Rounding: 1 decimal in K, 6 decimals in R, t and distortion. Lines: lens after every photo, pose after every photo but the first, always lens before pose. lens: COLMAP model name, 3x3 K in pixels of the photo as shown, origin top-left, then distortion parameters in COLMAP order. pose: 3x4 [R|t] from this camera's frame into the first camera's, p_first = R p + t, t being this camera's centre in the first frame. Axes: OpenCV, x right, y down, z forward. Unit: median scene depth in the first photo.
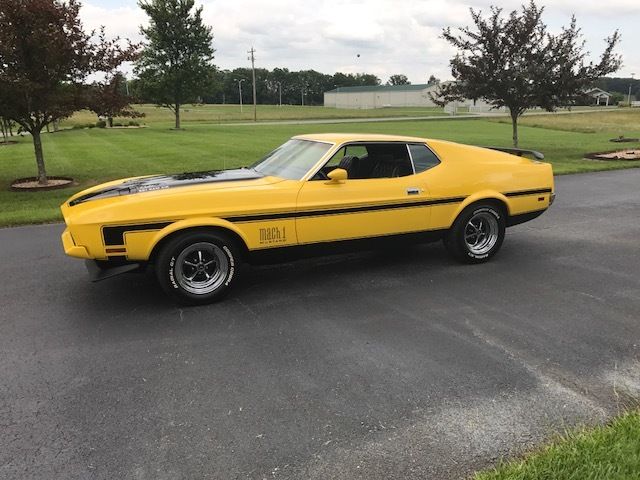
lens RADIAL K [[526.7, 0, 318.9], [0, 526.7, 238.6], [0, 0, 1]] dist [0.051199, -0.047375]
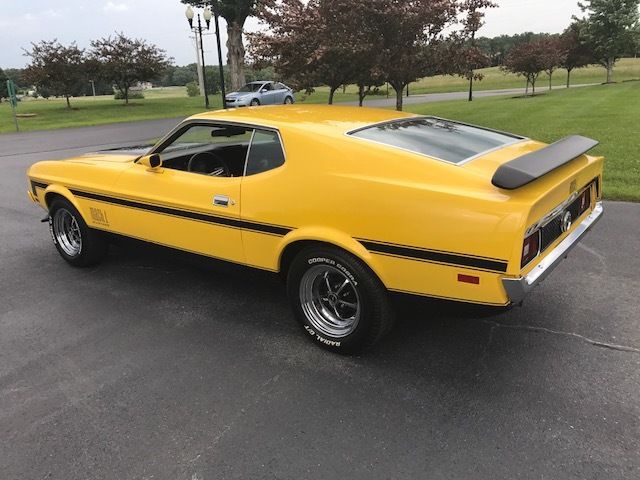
lens RADIAL K [[527.7, 0, 322.5], [0, 527.7, 235.0], [0, 0, 1]] dist [0.029524, -0.008022]
pose [[0.489428, 0.240164, -0.838321, 0.715801], [-0.169385, 0.969201, 0.178769, -0.166744], [0.855435, 0.054505, 0.515034, 0.673610]]
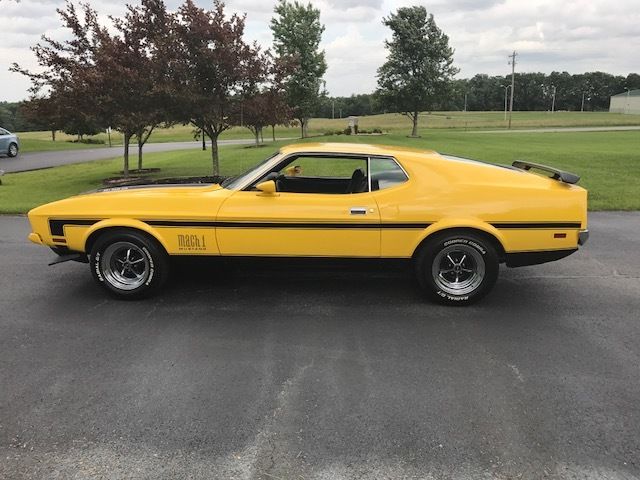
lens RADIAL K [[527.7, 0, 322.5], [0, 527.7, 235.0], [0, 0, 1]] dist [0.029524, -0.008022]
pose [[0.882115, 0.100943, -0.460091, 0.468827], [-0.109900, 0.993915, 0.007357, -0.043738], [0.458034, 0.044074, 0.887841, 0.171706]]
